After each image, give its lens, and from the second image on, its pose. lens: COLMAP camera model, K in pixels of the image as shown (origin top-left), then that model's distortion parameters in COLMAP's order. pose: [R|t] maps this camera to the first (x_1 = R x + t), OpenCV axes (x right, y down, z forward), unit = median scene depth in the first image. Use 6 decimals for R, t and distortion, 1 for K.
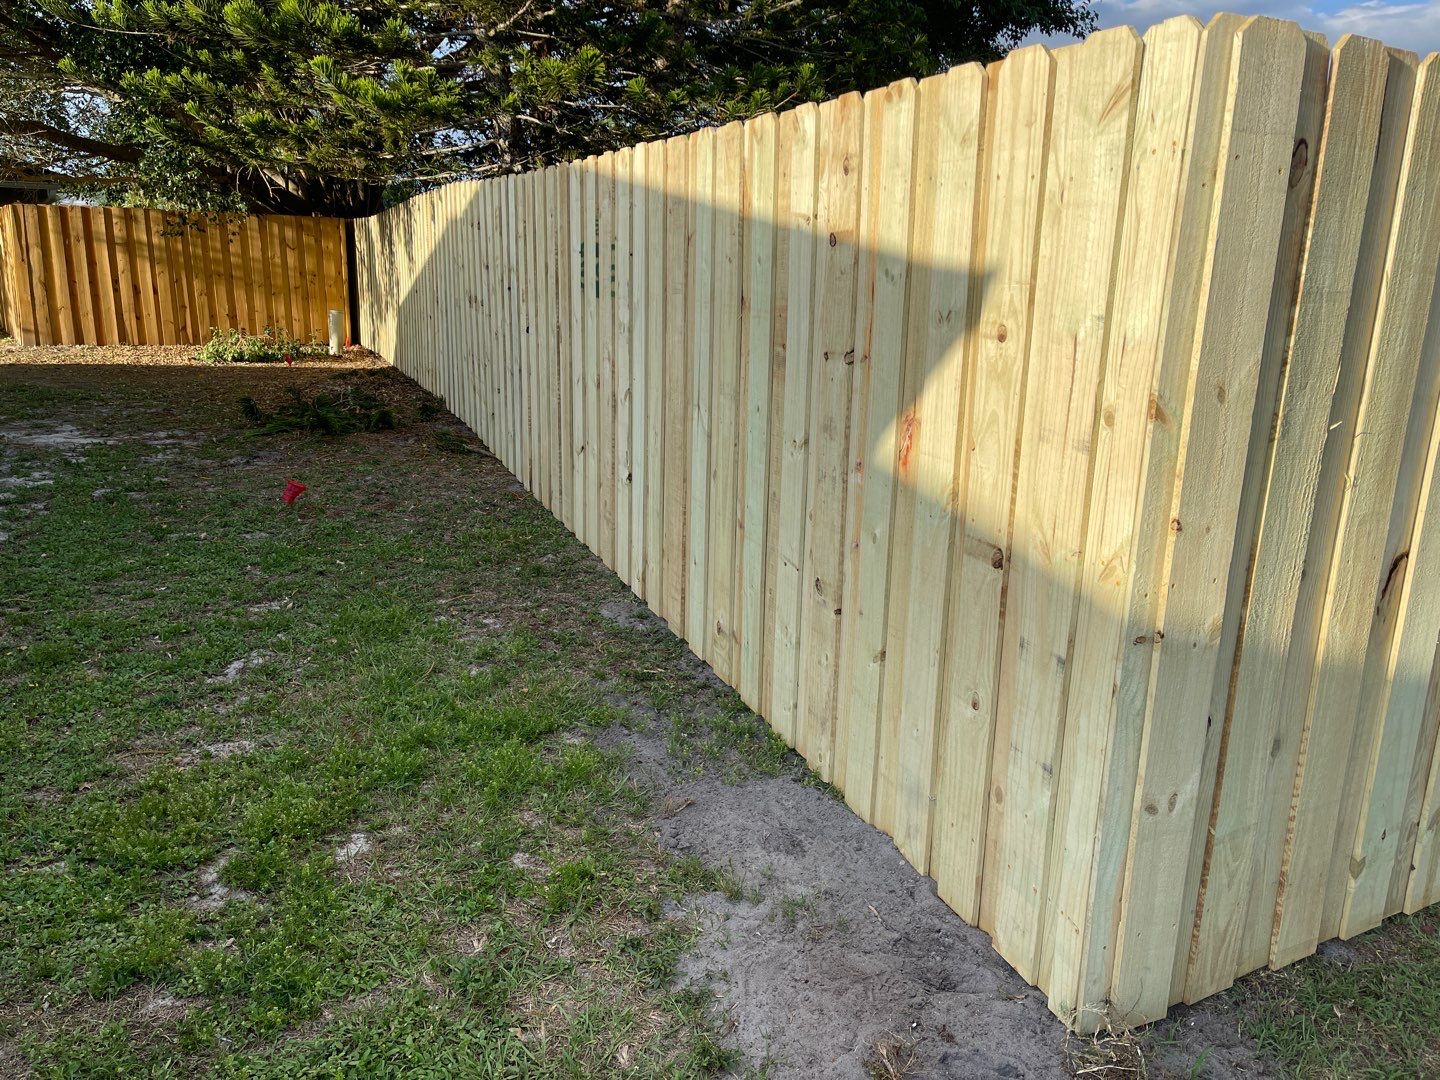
lens RADIAL K [[1093.4, 0, 714.7], [0, 1093.4, 534.8], [0, 0, 1]] dist [0.075114, -0.095717]
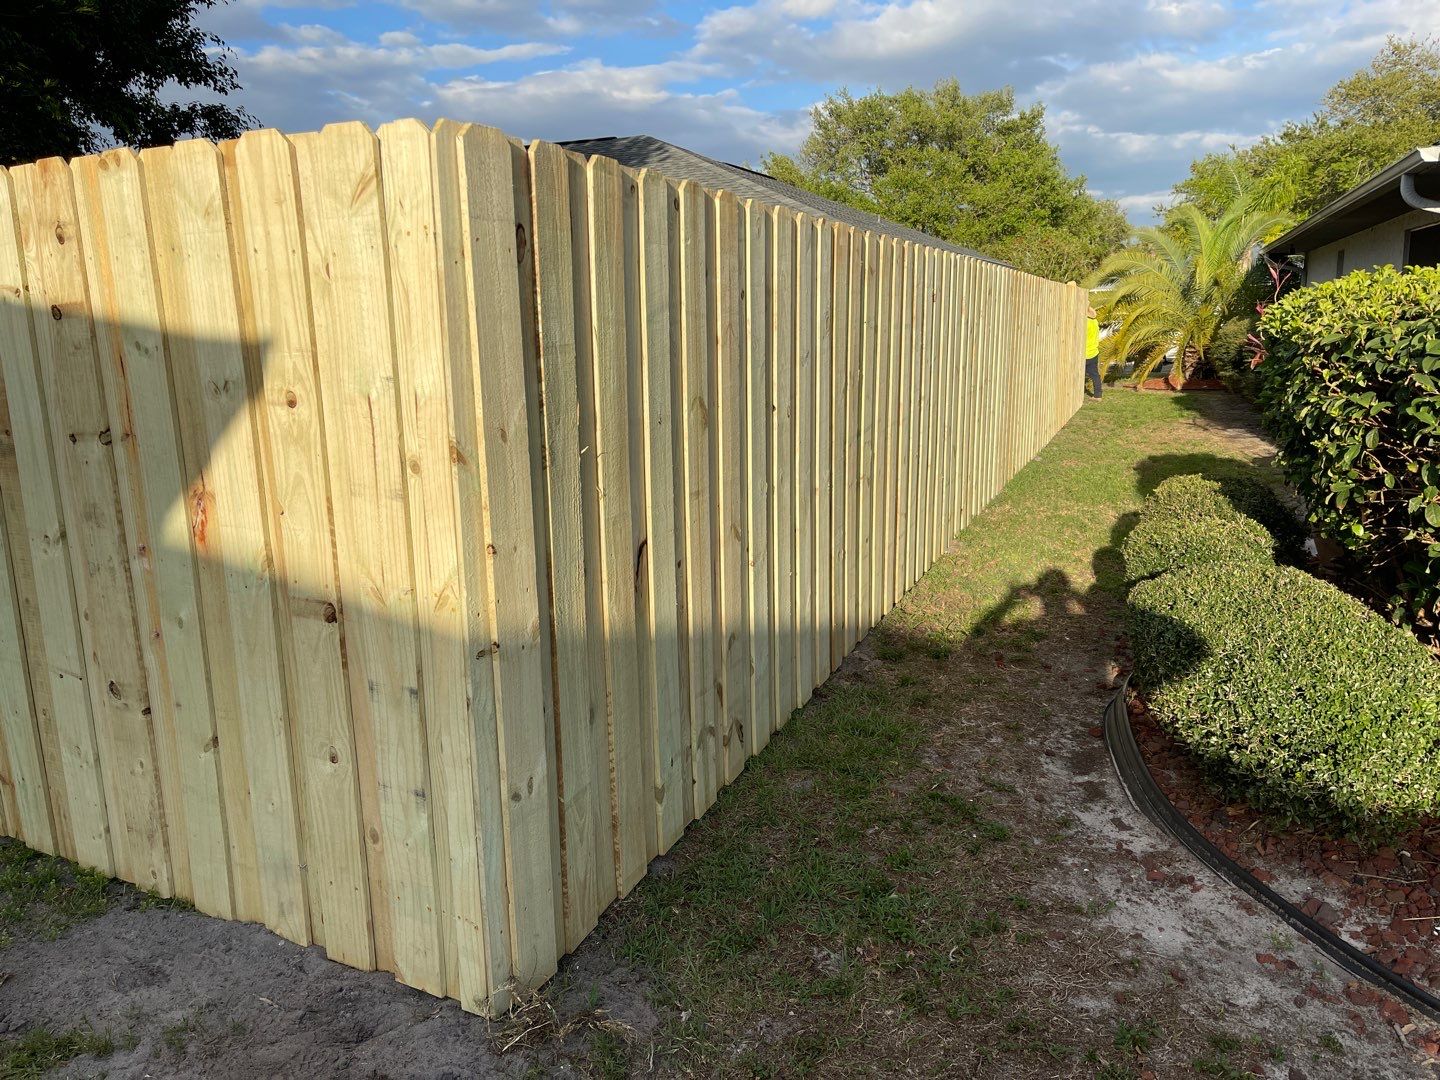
lens RADIAL K [[1093.4, 0, 717.8], [0, 1093.4, 531.3], [0, 0, 1]] dist [0.075114, -0.095717]
pose [[0.769421, -0.165797, 0.616849, -0.089374], [0.195069, 0.980581, 0.020243, -0.003642], [-0.608227, 0.104753, 0.786821, -0.047178]]
